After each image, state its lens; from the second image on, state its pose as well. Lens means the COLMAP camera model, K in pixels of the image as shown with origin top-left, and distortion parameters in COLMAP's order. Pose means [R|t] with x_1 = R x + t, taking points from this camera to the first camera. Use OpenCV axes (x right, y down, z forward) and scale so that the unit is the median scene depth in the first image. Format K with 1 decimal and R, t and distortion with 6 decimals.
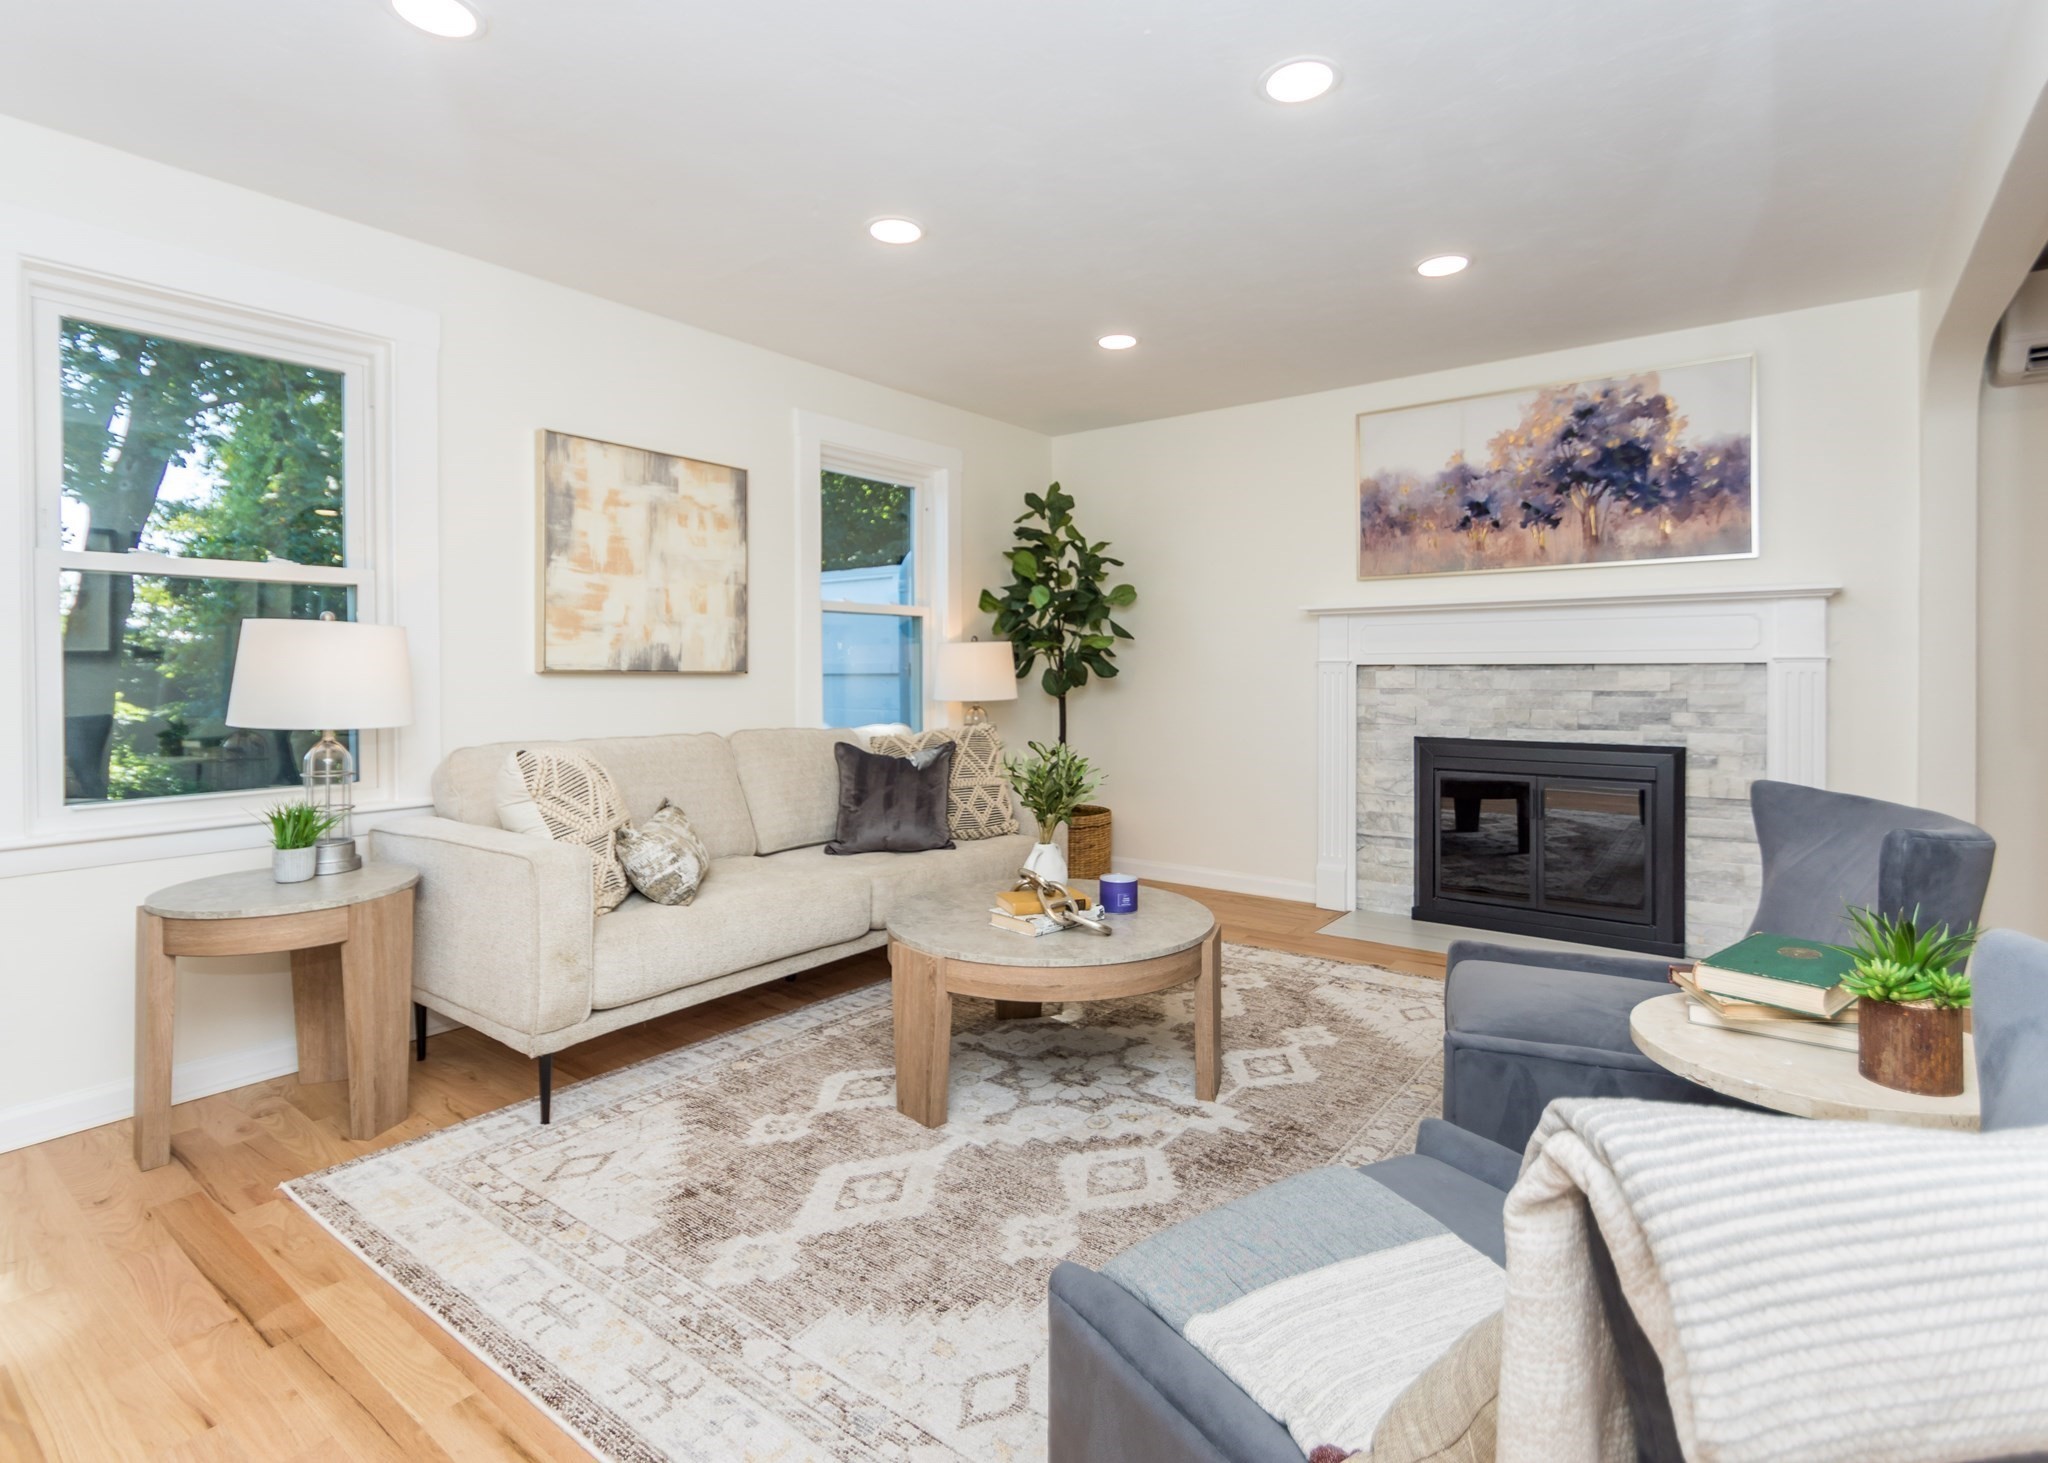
lens RADIAL K [[1018.9, 0, 1082.1], [0, 1018.9, 673.2], [0, 0, 1]] dist [0.009204, -0.001547]
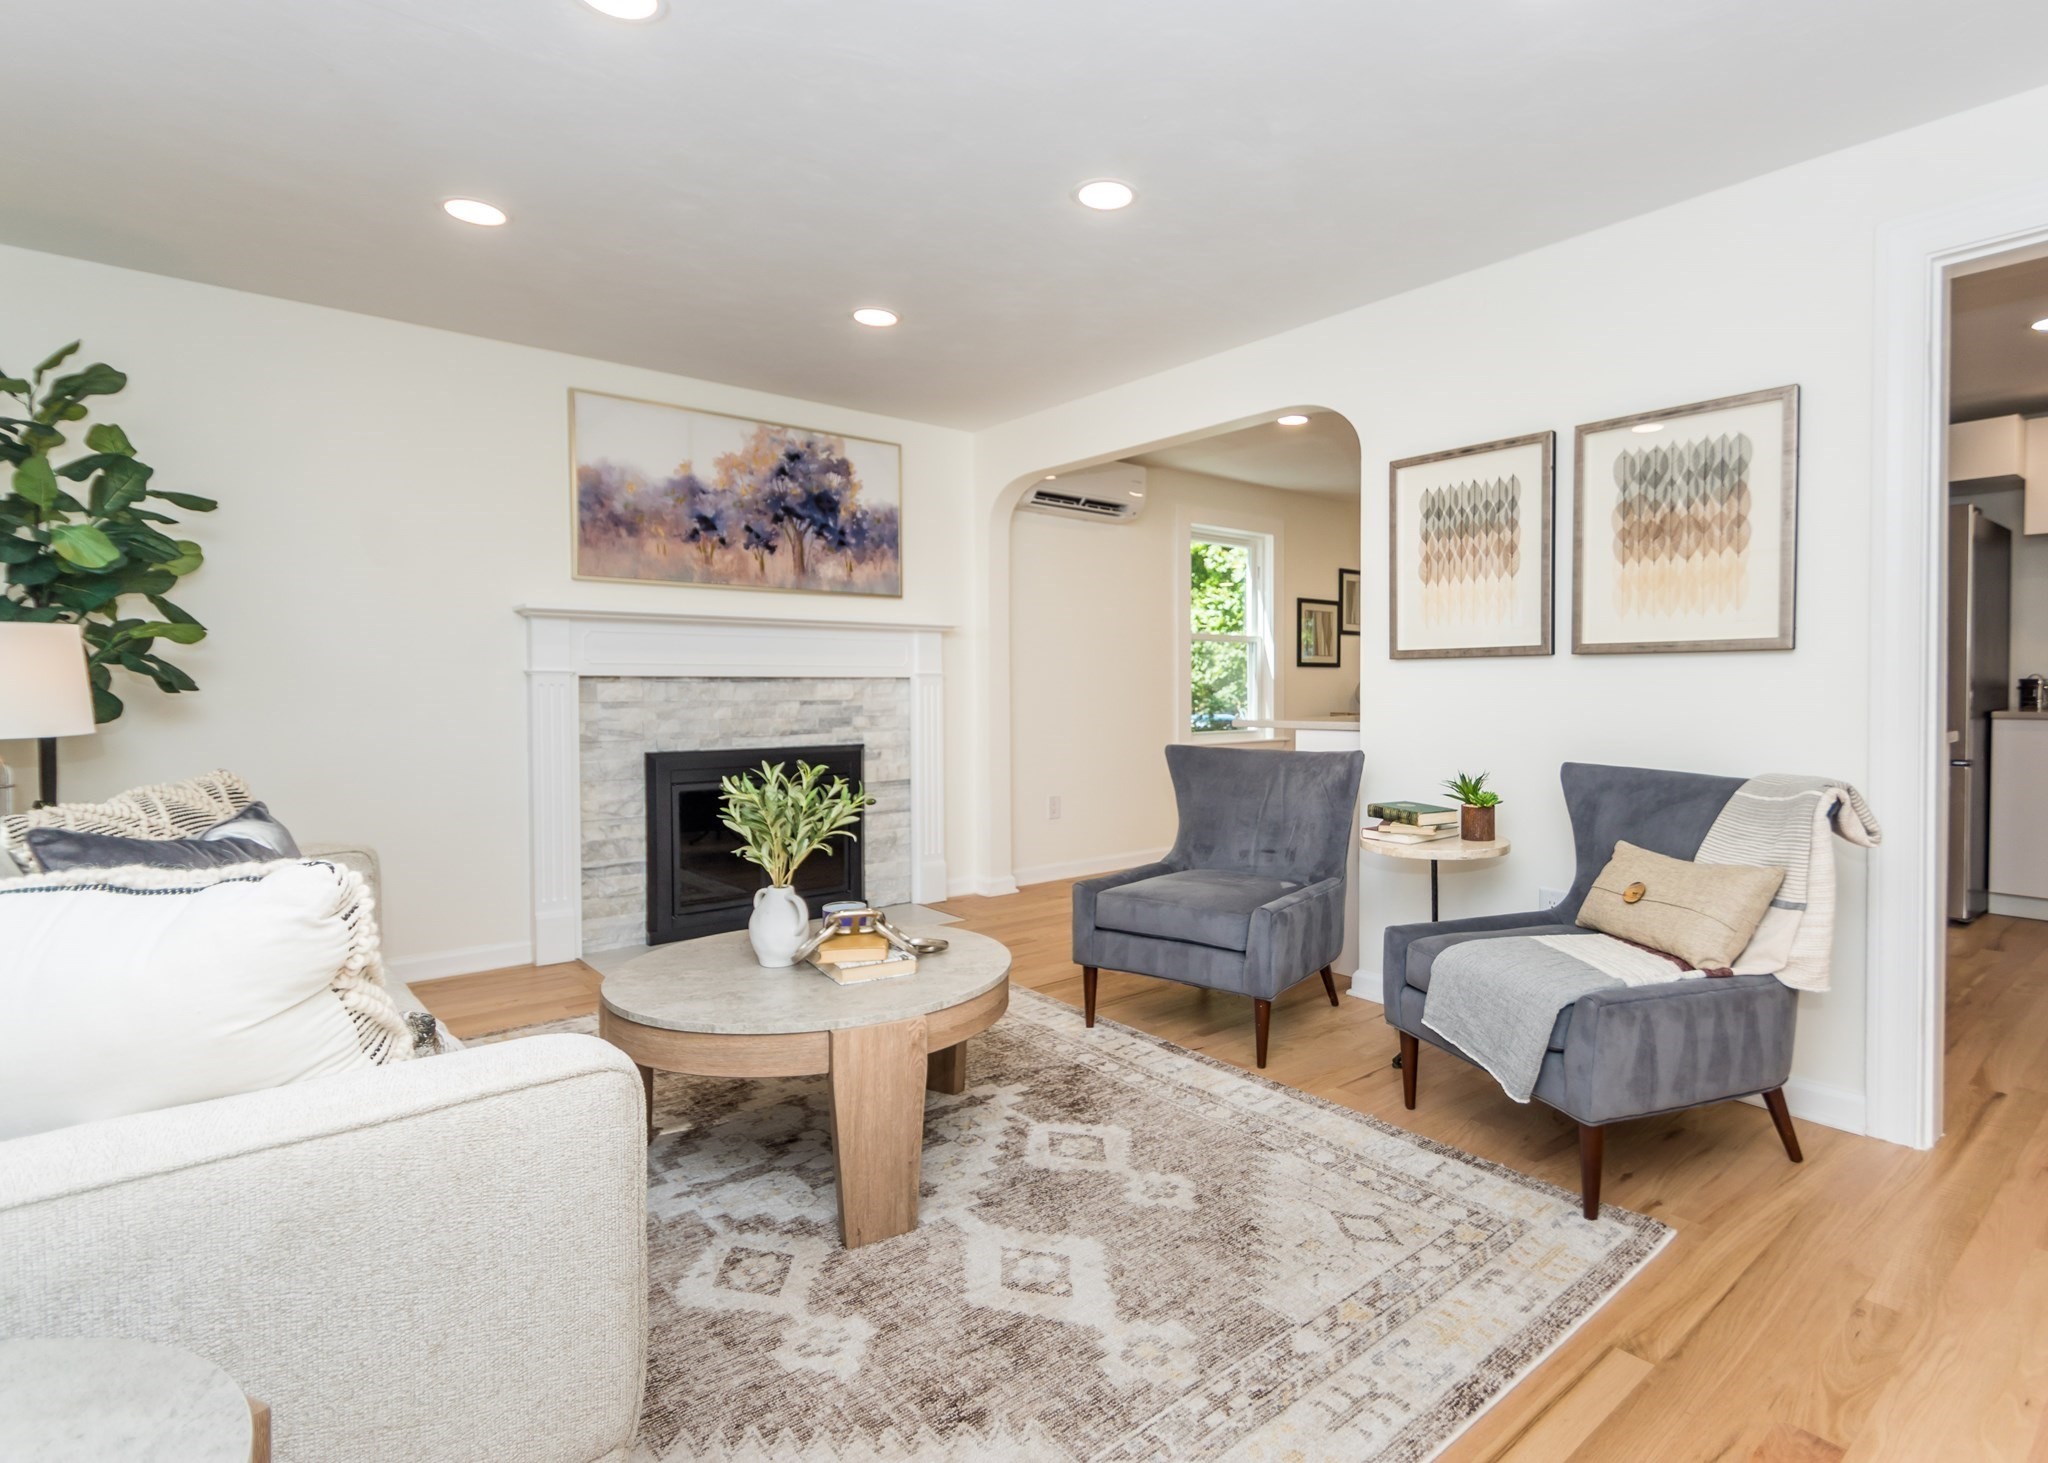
lens RADIAL K [[1018.9, 0, 1120.8], [0, 1018.9, 721.1], [0, 0, 1]] dist [0.009204, -0.001547]
pose [[0.211398, -0.030807, 0.976914, -0.545347], [0.007142, 0.999525, 0.029975, 0.008219], [-0.977374, 0.000640, 0.211518, 0.400794]]
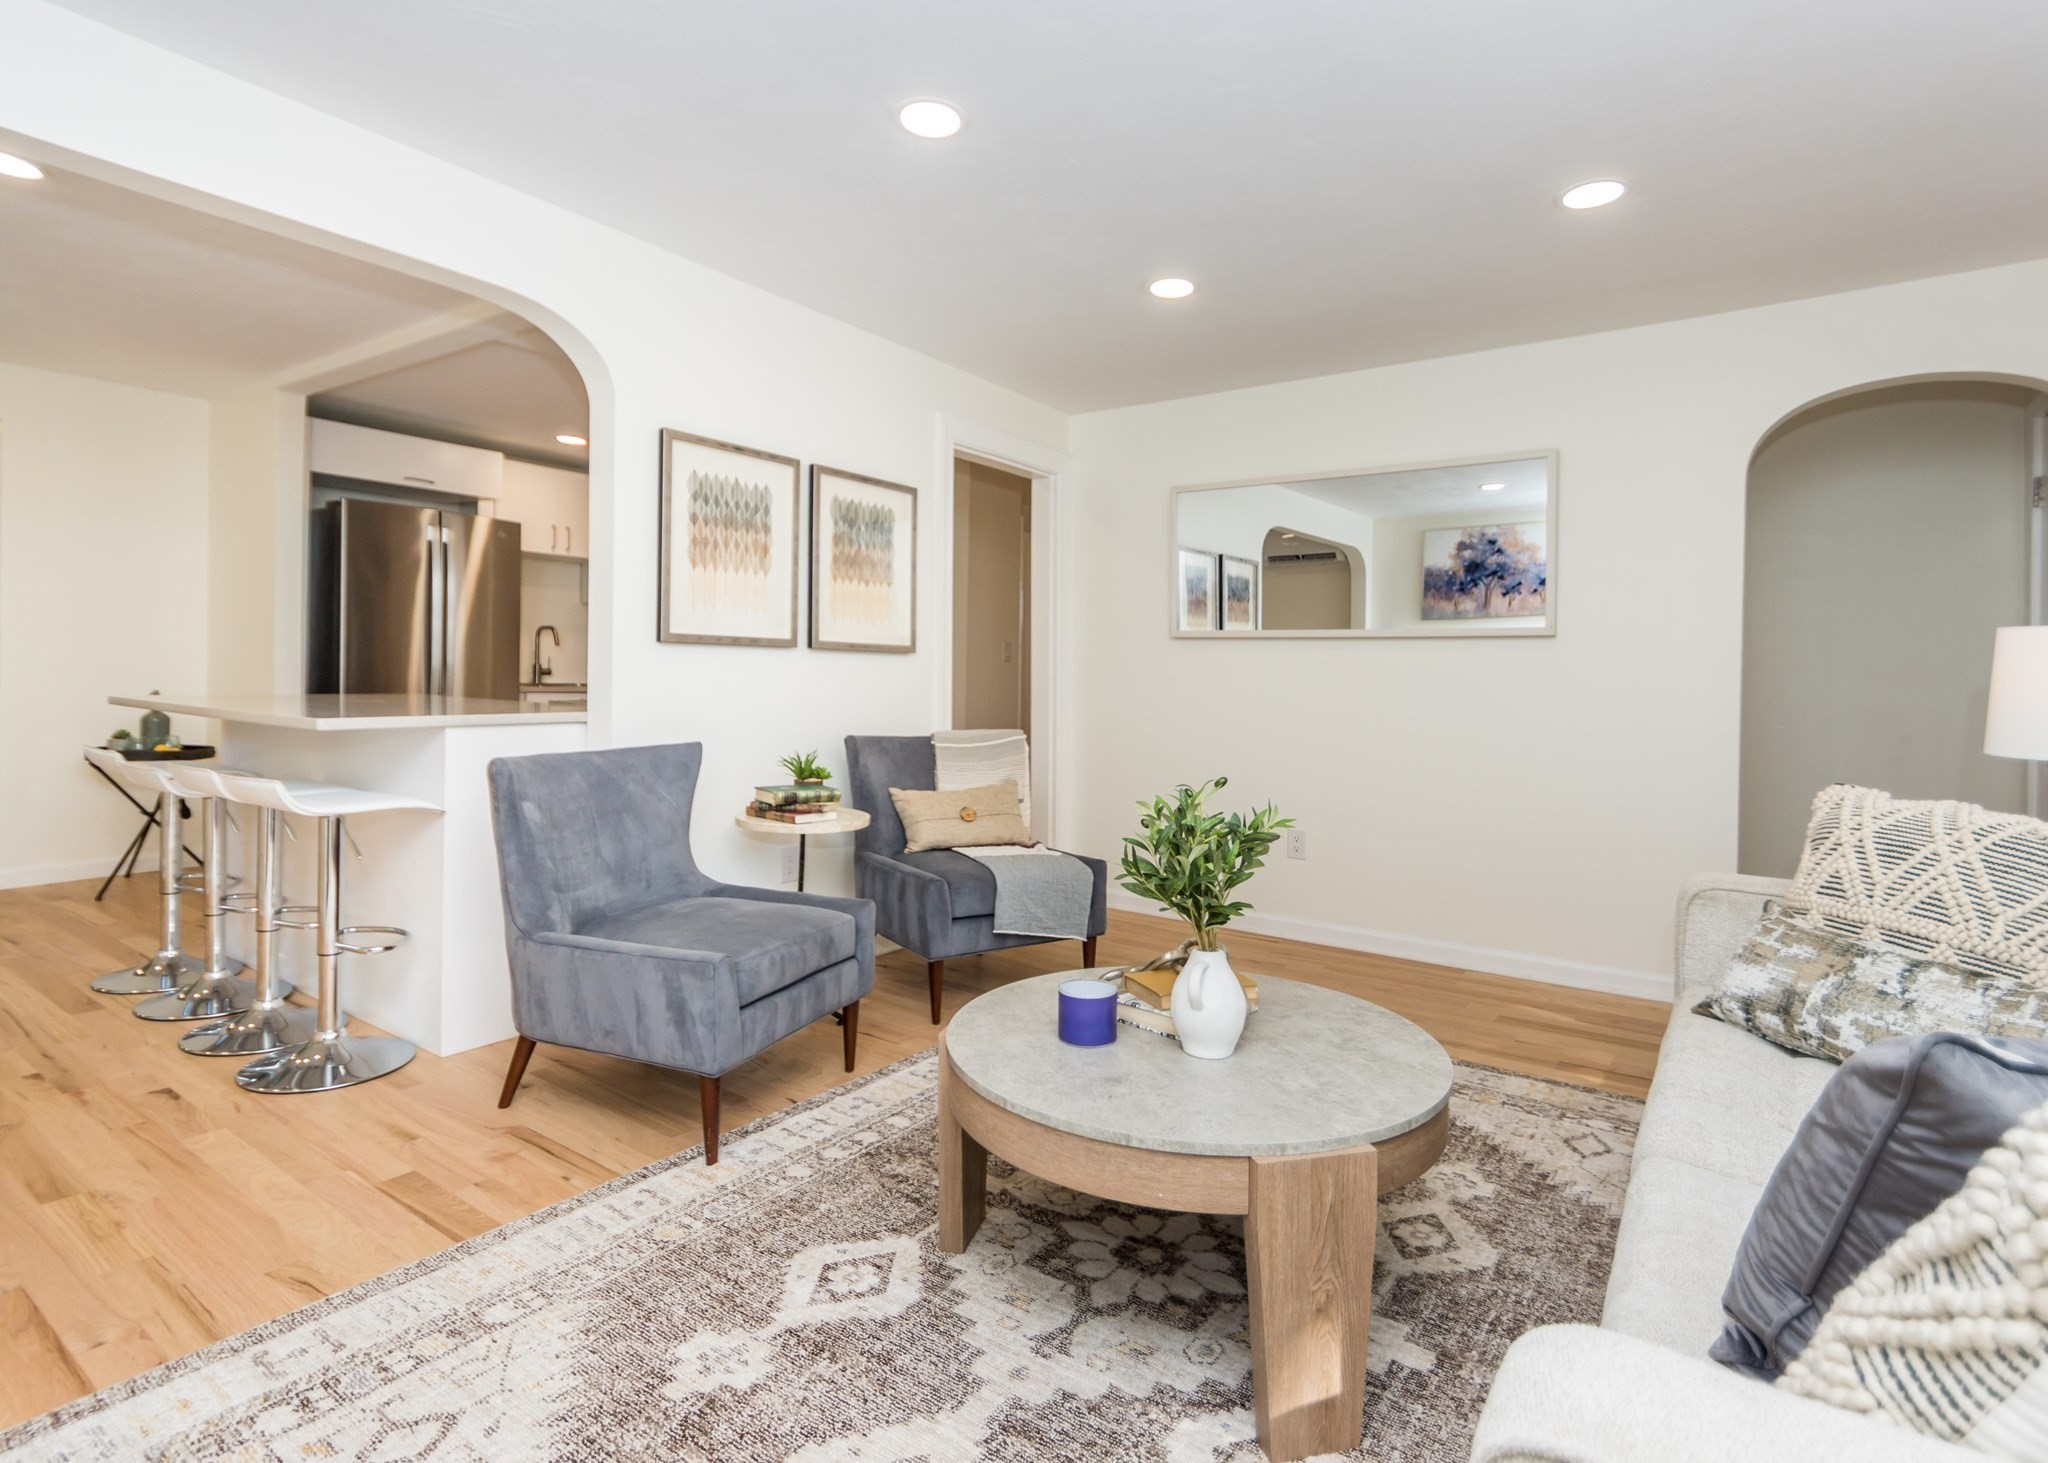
lens RADIAL K [[1018.9, 0, 1037.4], [0, 1018.9, 689.4], [0, 0, 1]] dist [0.009204, -0.001547]
pose [[-0.999814, -0.019263, 0.000867, 0.050546], [-0.019241, 0.999605, 0.020496, -0.001985], [-0.001261, 0.020475, -0.999790, 1.147131]]
